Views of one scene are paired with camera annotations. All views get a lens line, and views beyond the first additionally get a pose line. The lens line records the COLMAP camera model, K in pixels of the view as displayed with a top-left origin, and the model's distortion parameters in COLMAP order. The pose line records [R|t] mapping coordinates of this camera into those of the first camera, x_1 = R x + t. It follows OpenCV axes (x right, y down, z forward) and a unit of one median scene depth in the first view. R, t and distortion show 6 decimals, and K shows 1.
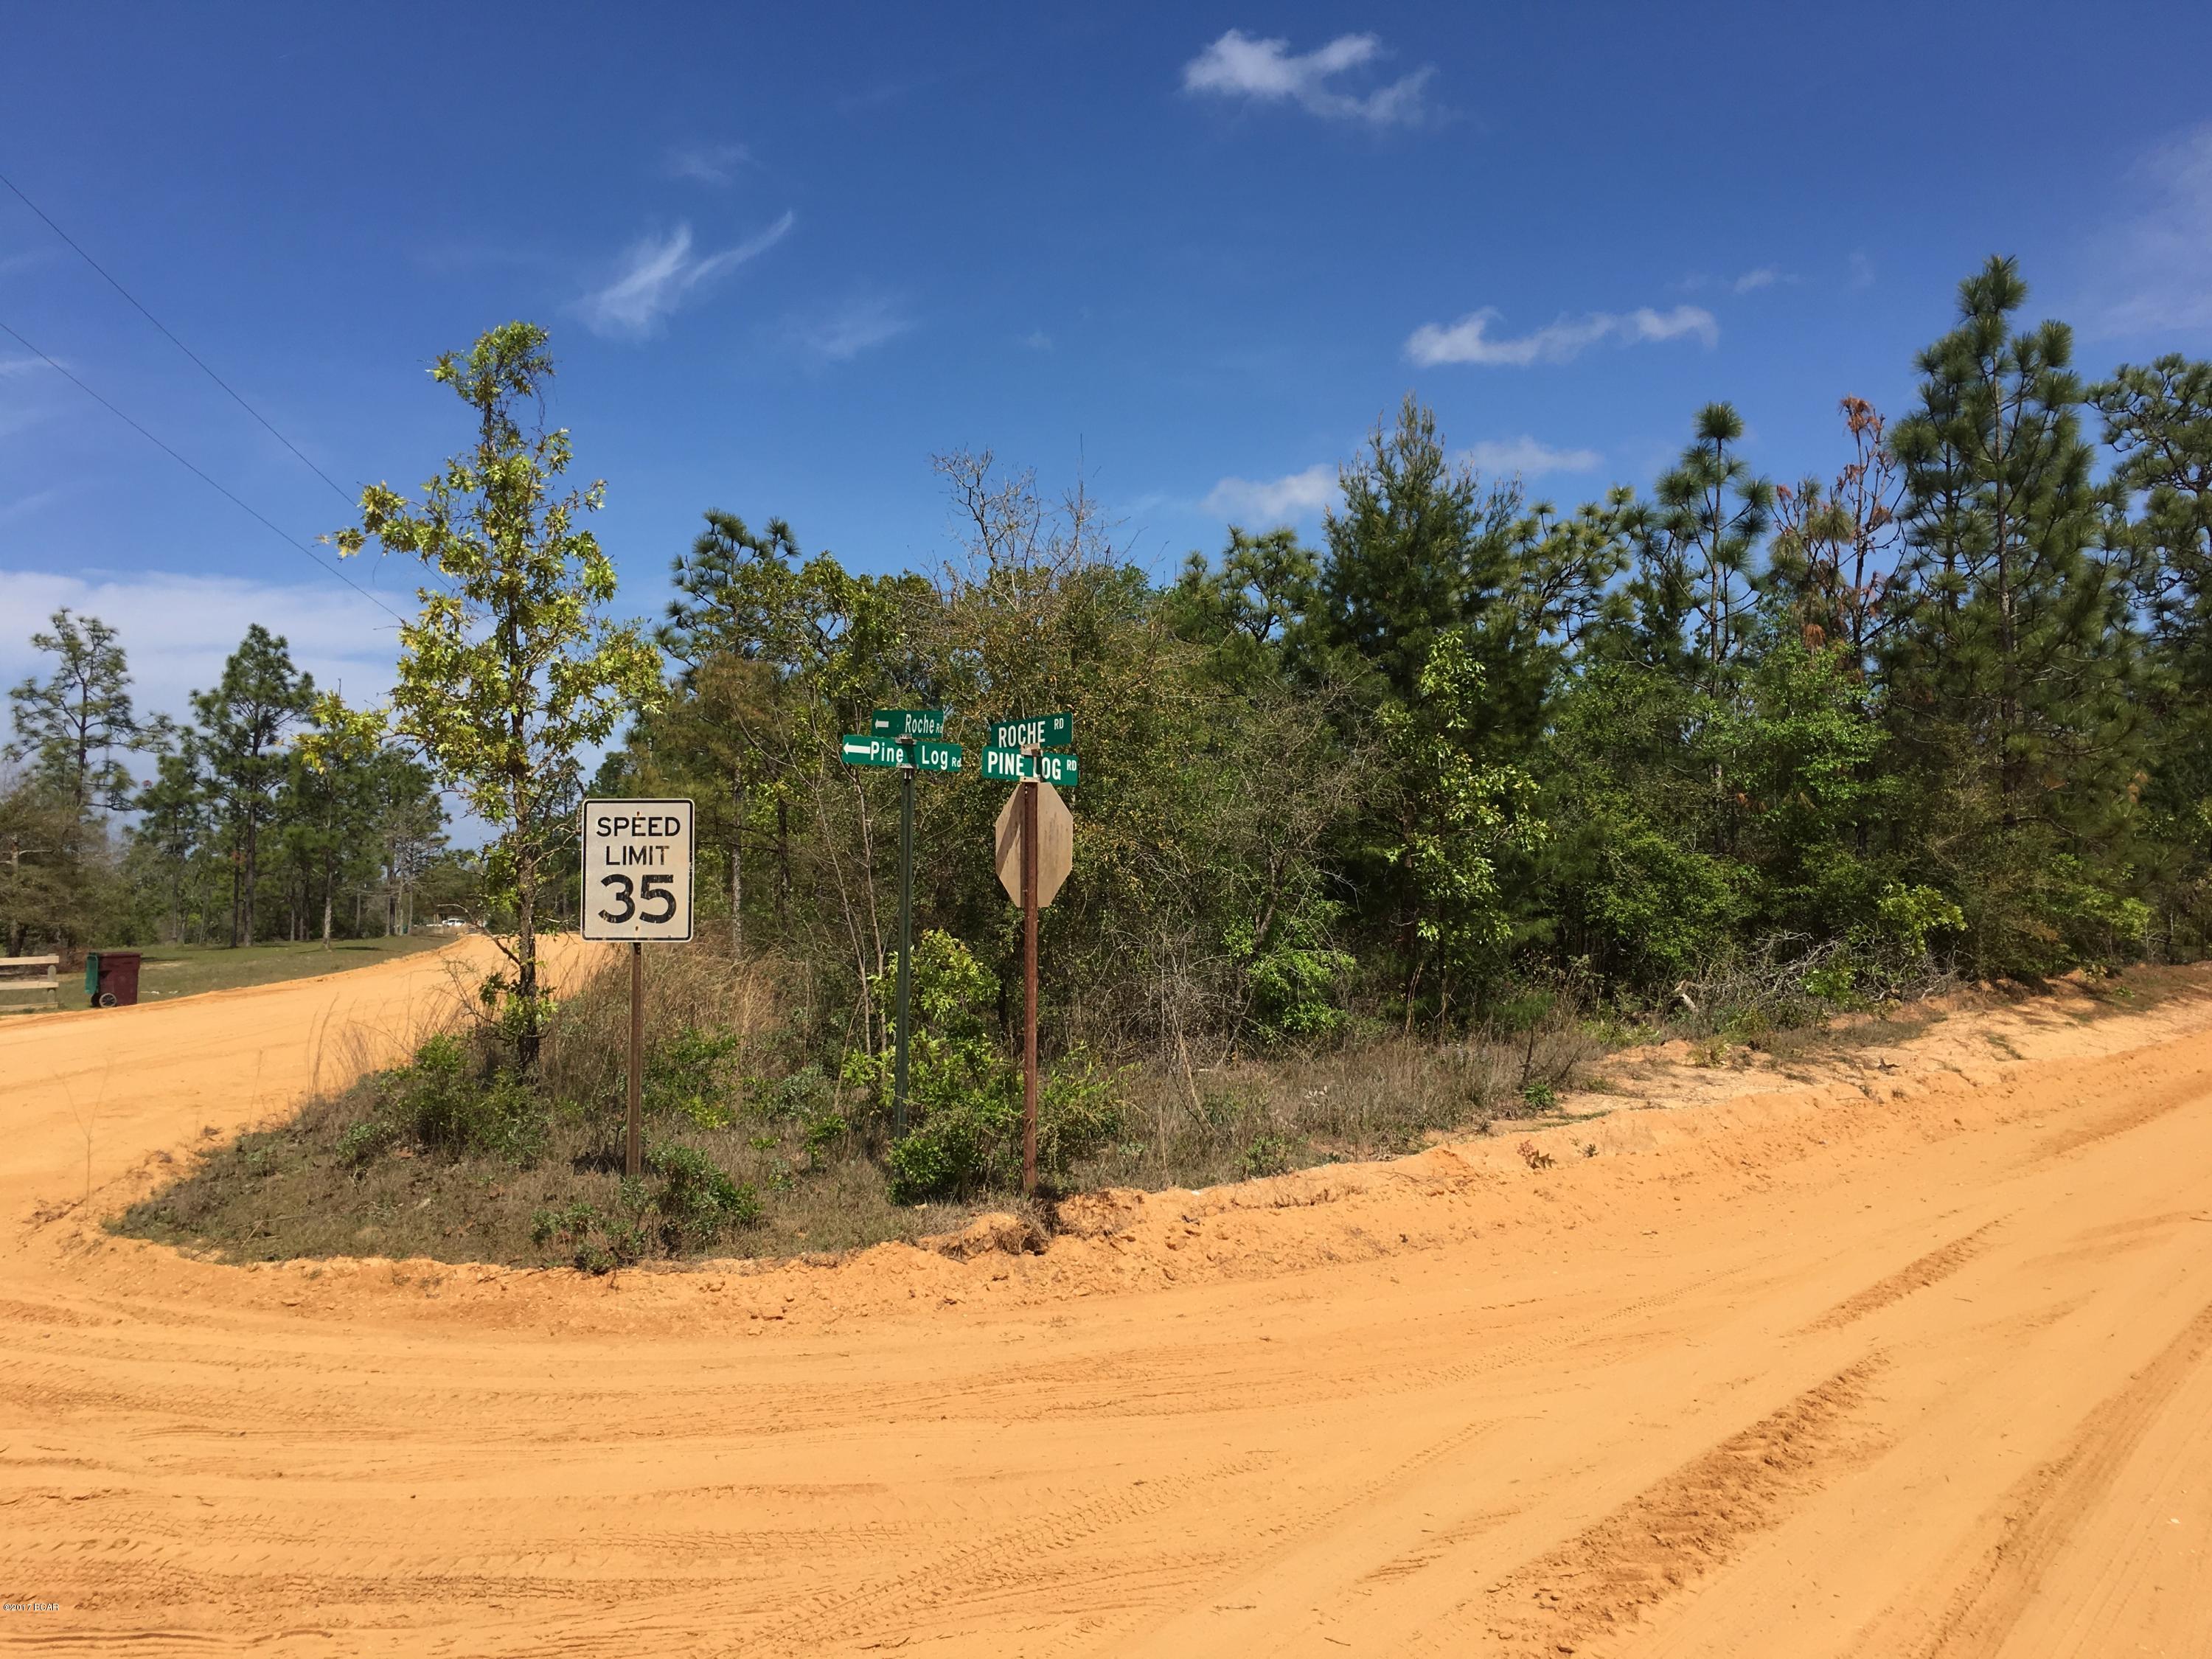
lens RADIAL K [[1885.3, 0, 1112.0], [0, 1885.3, 815.7], [0, 0, 1]] dist [0.091389, -0.117559]
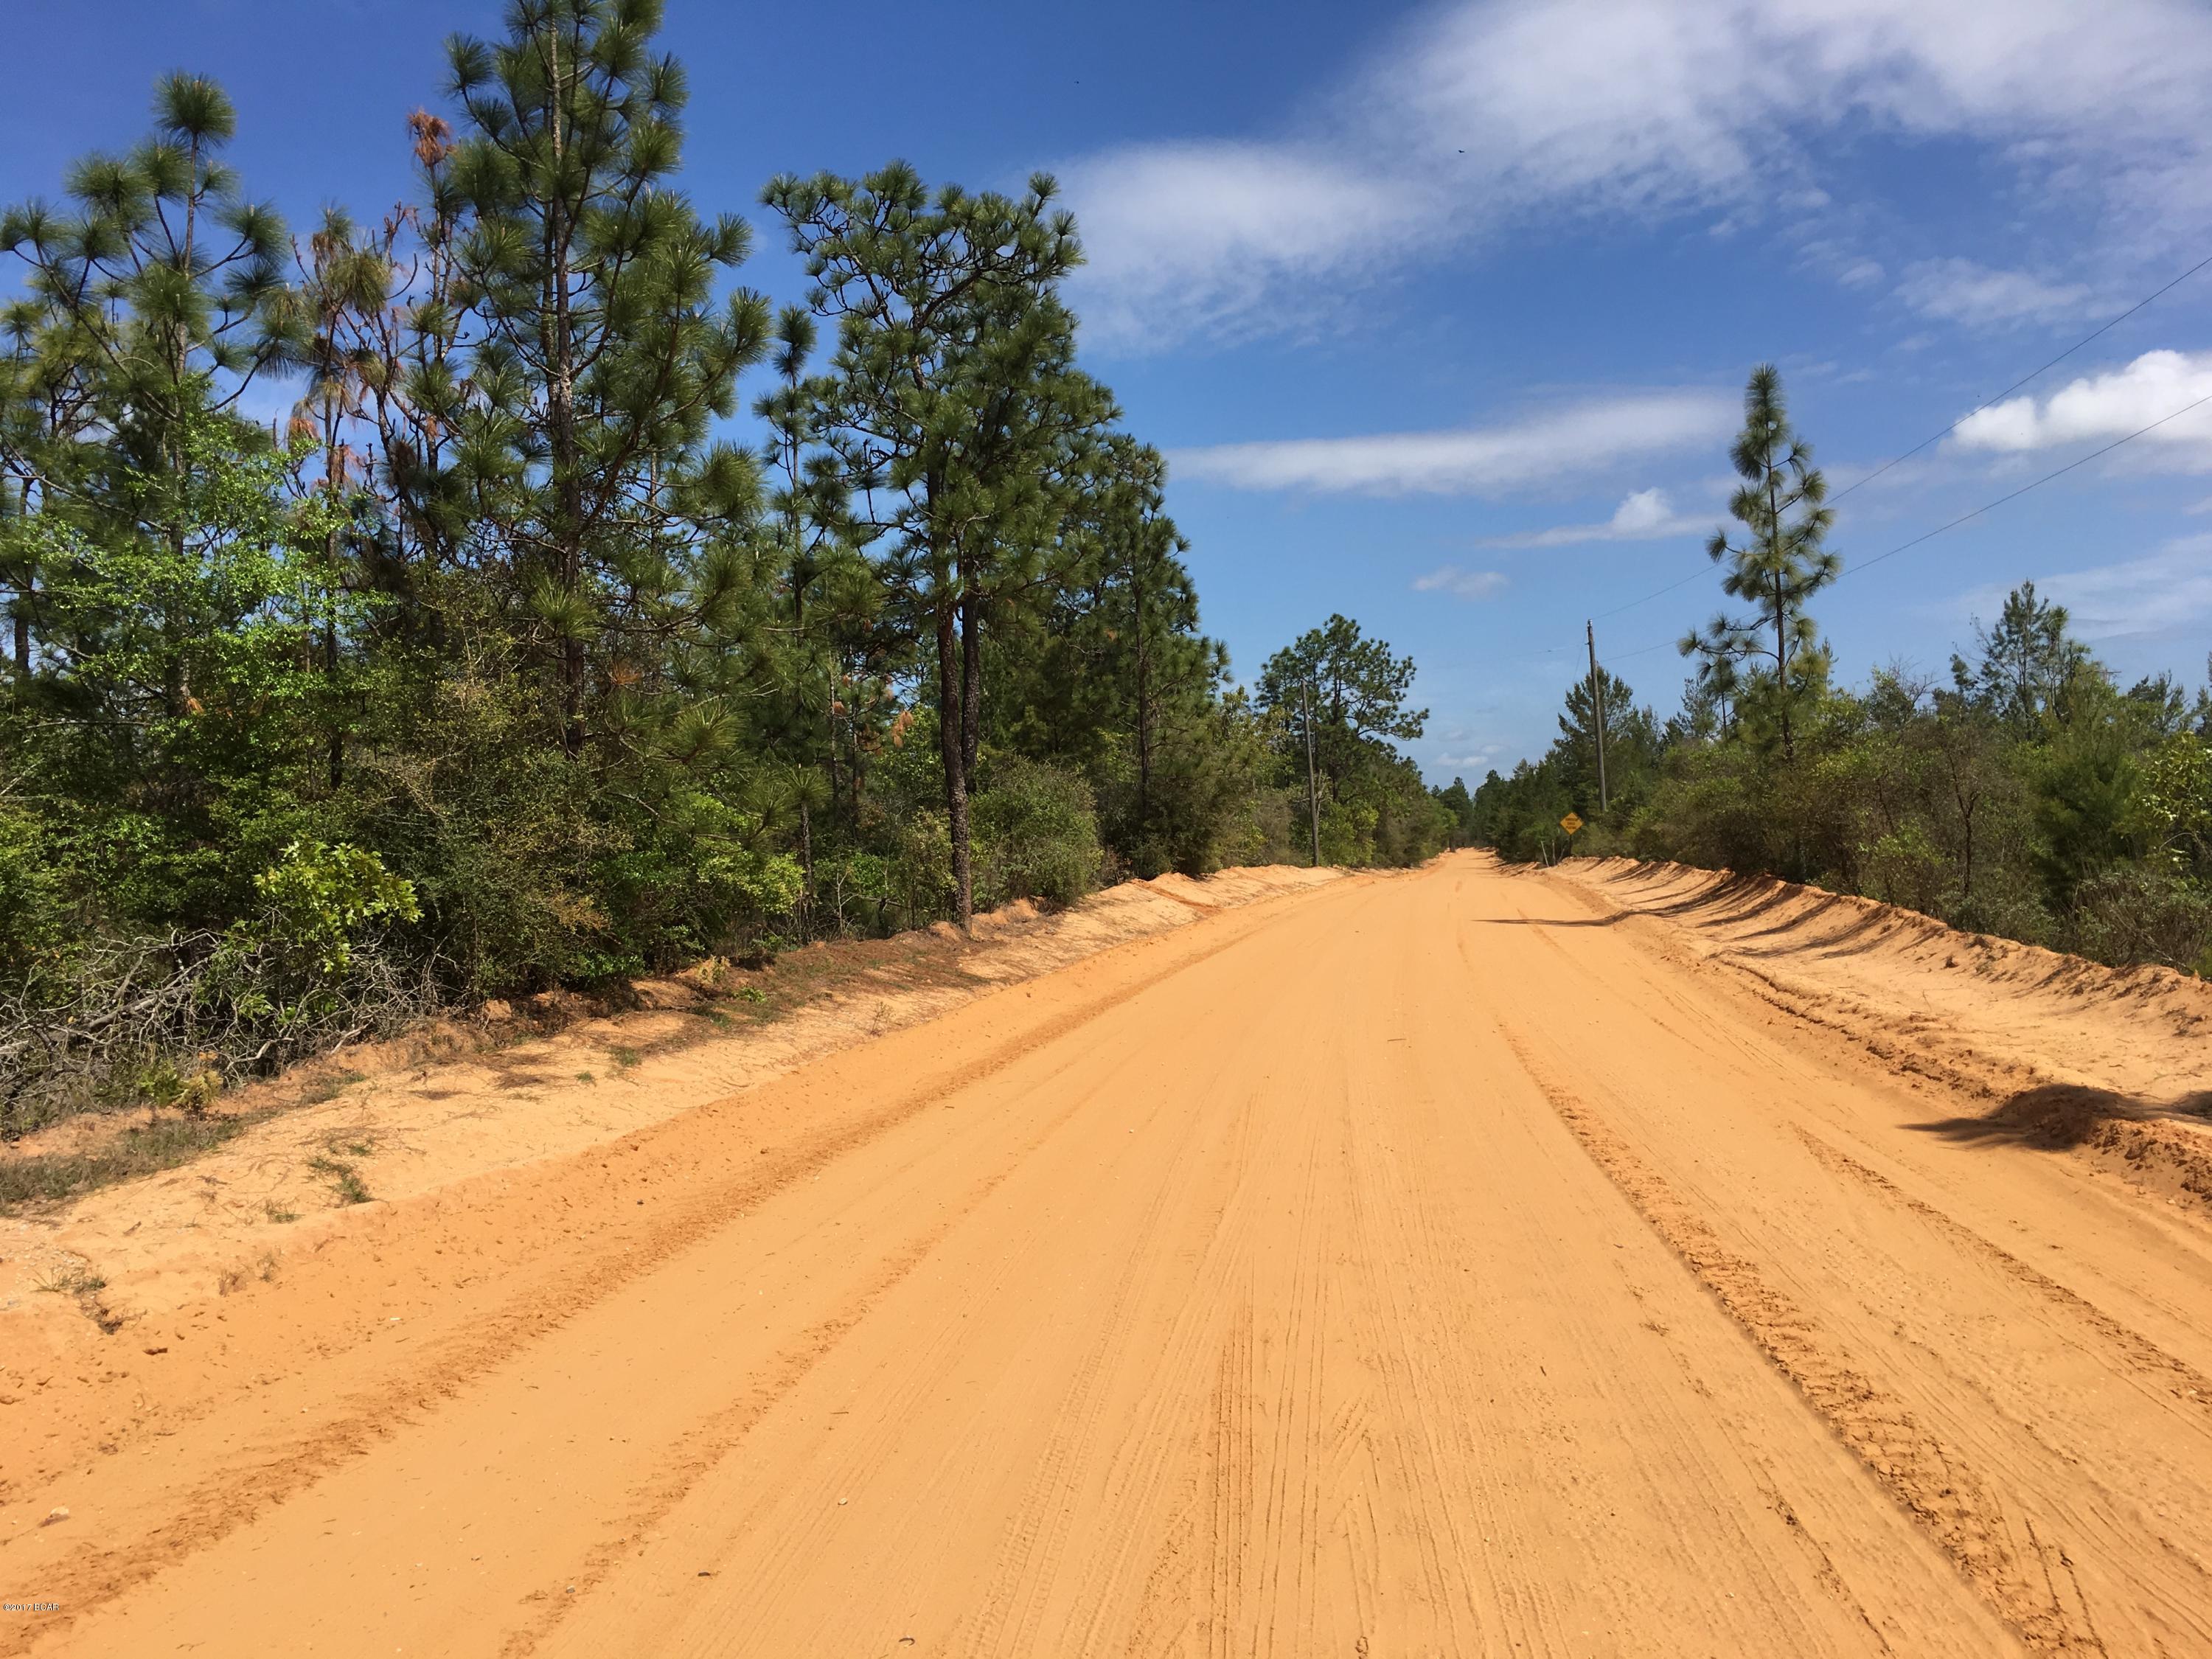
lens RADIAL K [[1885.3, 0, 1088.1], [0, 1885.3, 797.6], [0, 0, 1]] dist [0.091389, -0.117559]
pose [[0.856996, -0.012816, 0.515164, 0.474476], [0.008696, 0.999908, 0.010409, 0.028300], [-0.515250, -0.004441, 0.857029, 0.611293]]
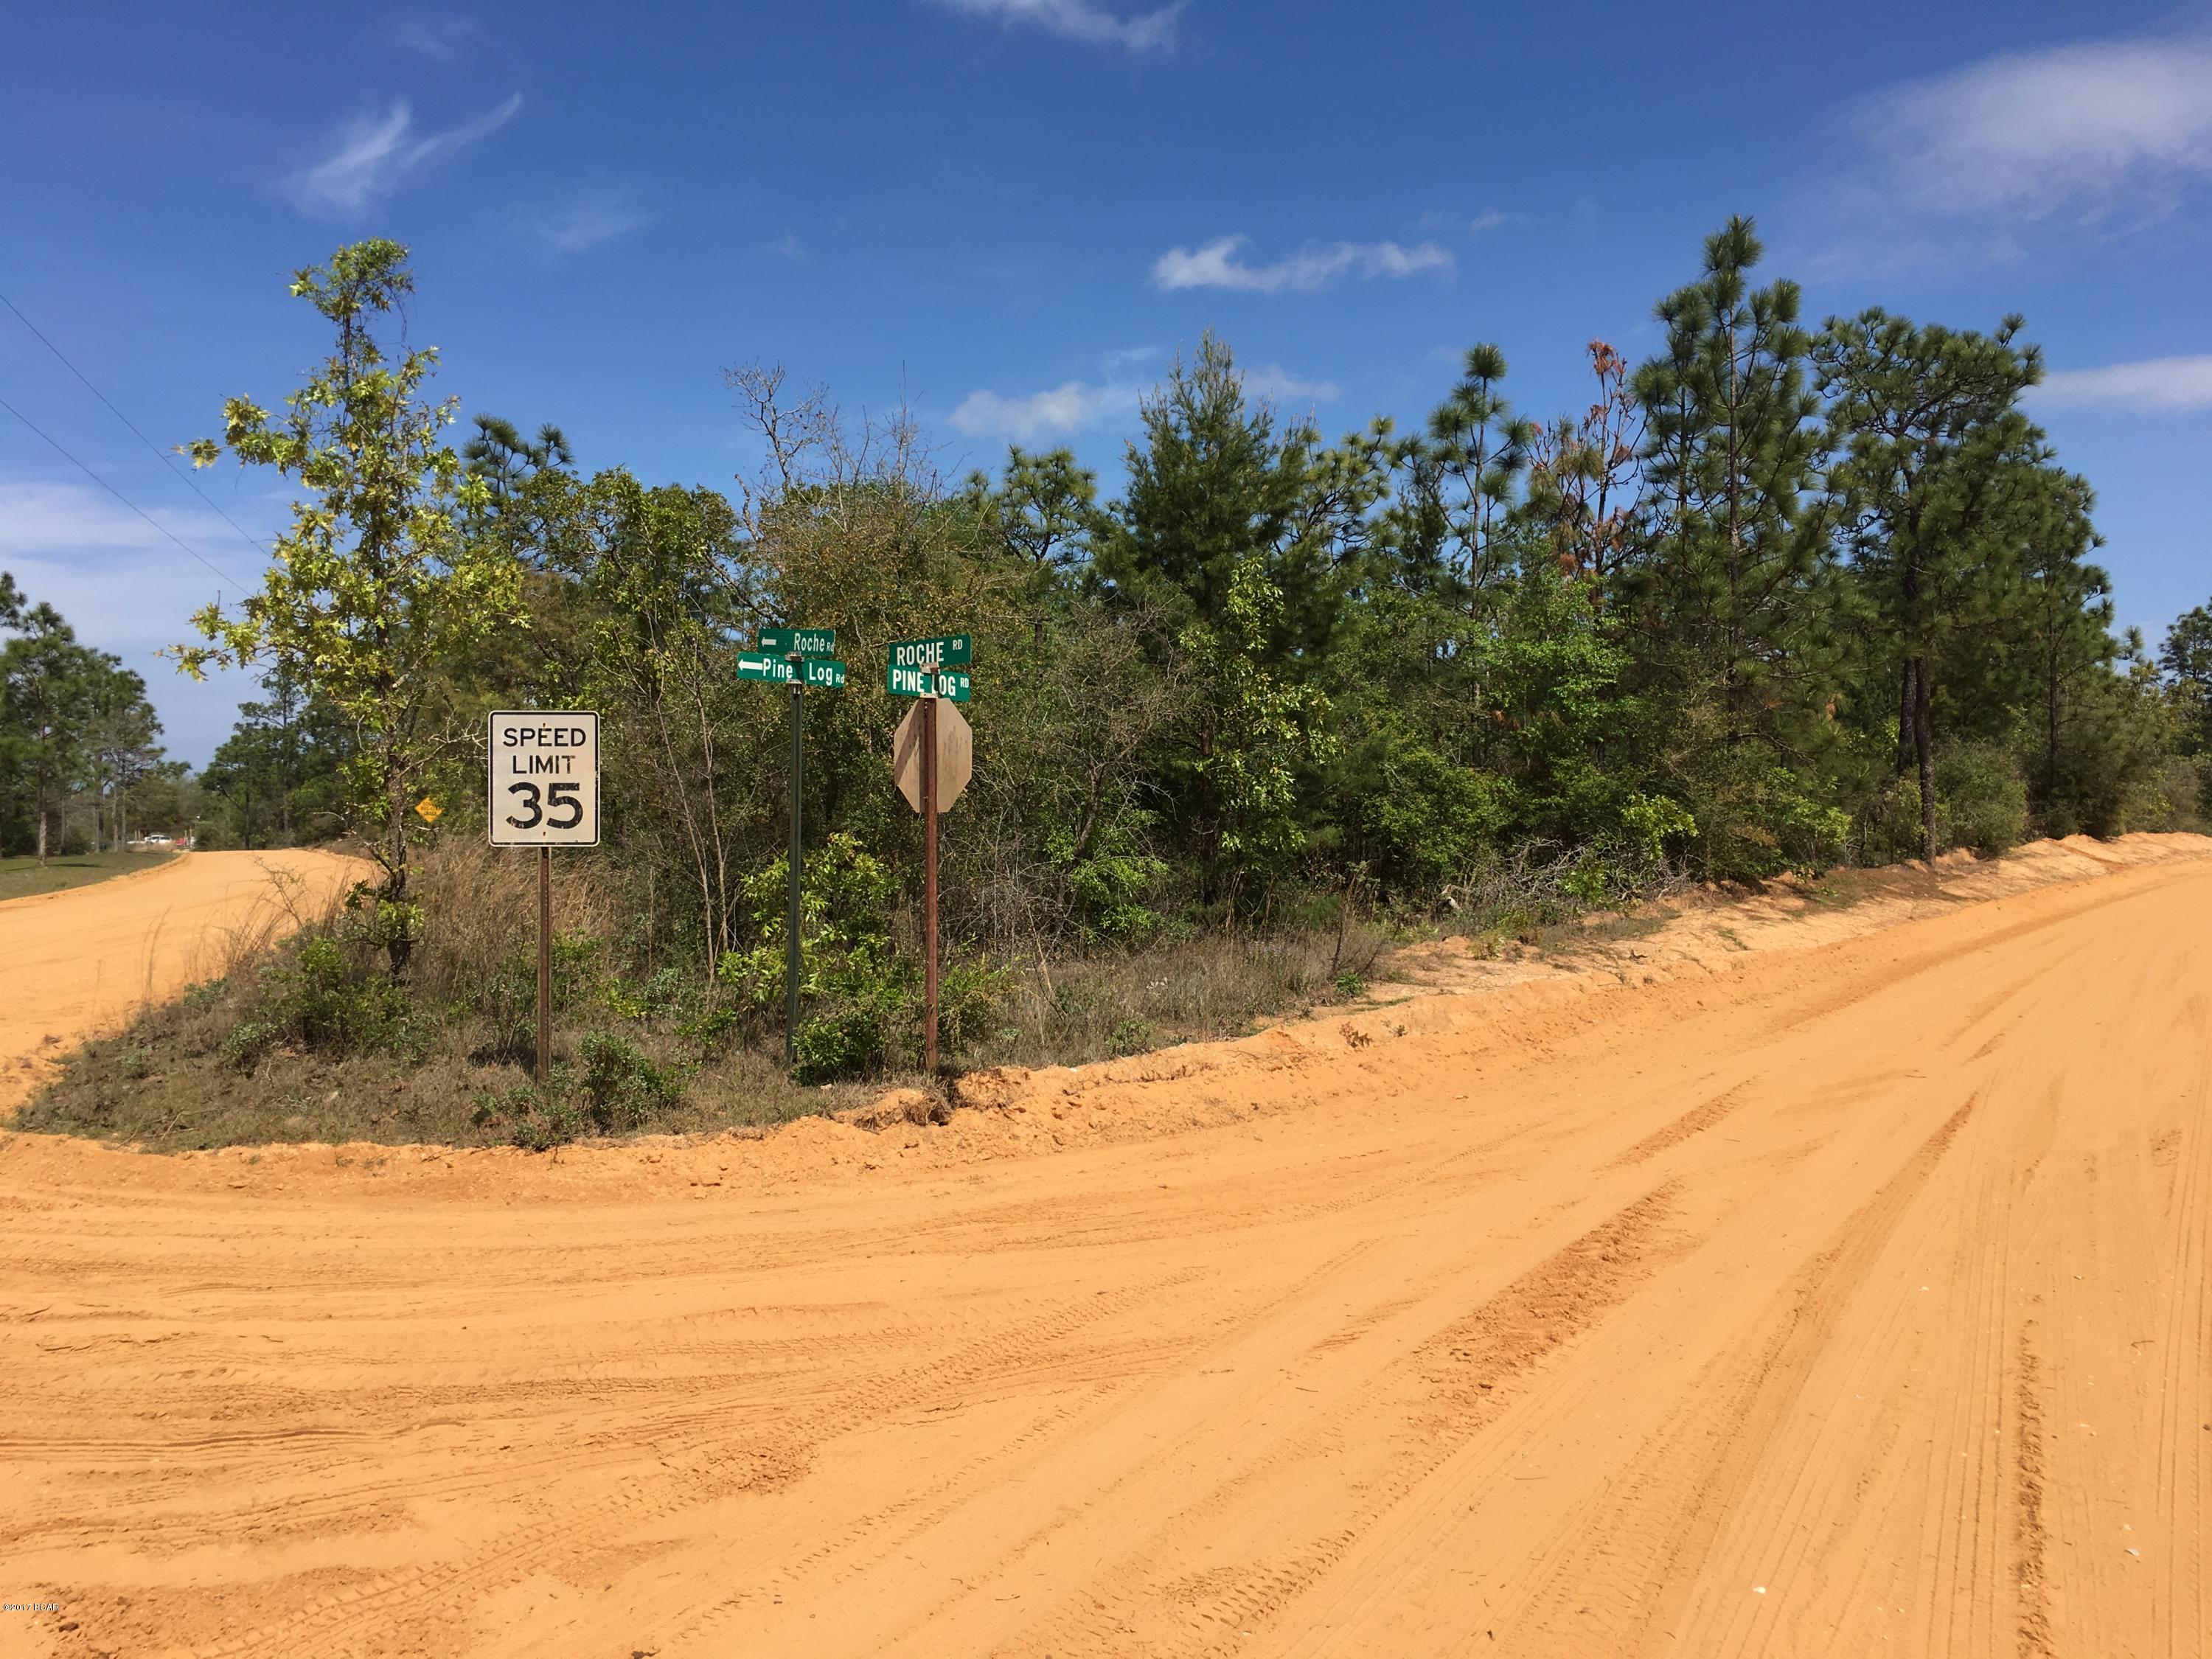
lens RADIAL K [[1885.3, 0, 1111.7], [0, 1885.3, 805.3], [0, 0, 1]] dist [0.091389, -0.117559]
pose [[0.990913, -0.001115, 0.134500, -0.053193], [-0.004193, 0.999224, 0.039172, 0.000624], [-0.134439, -0.039380, 0.990139, -0.060209]]
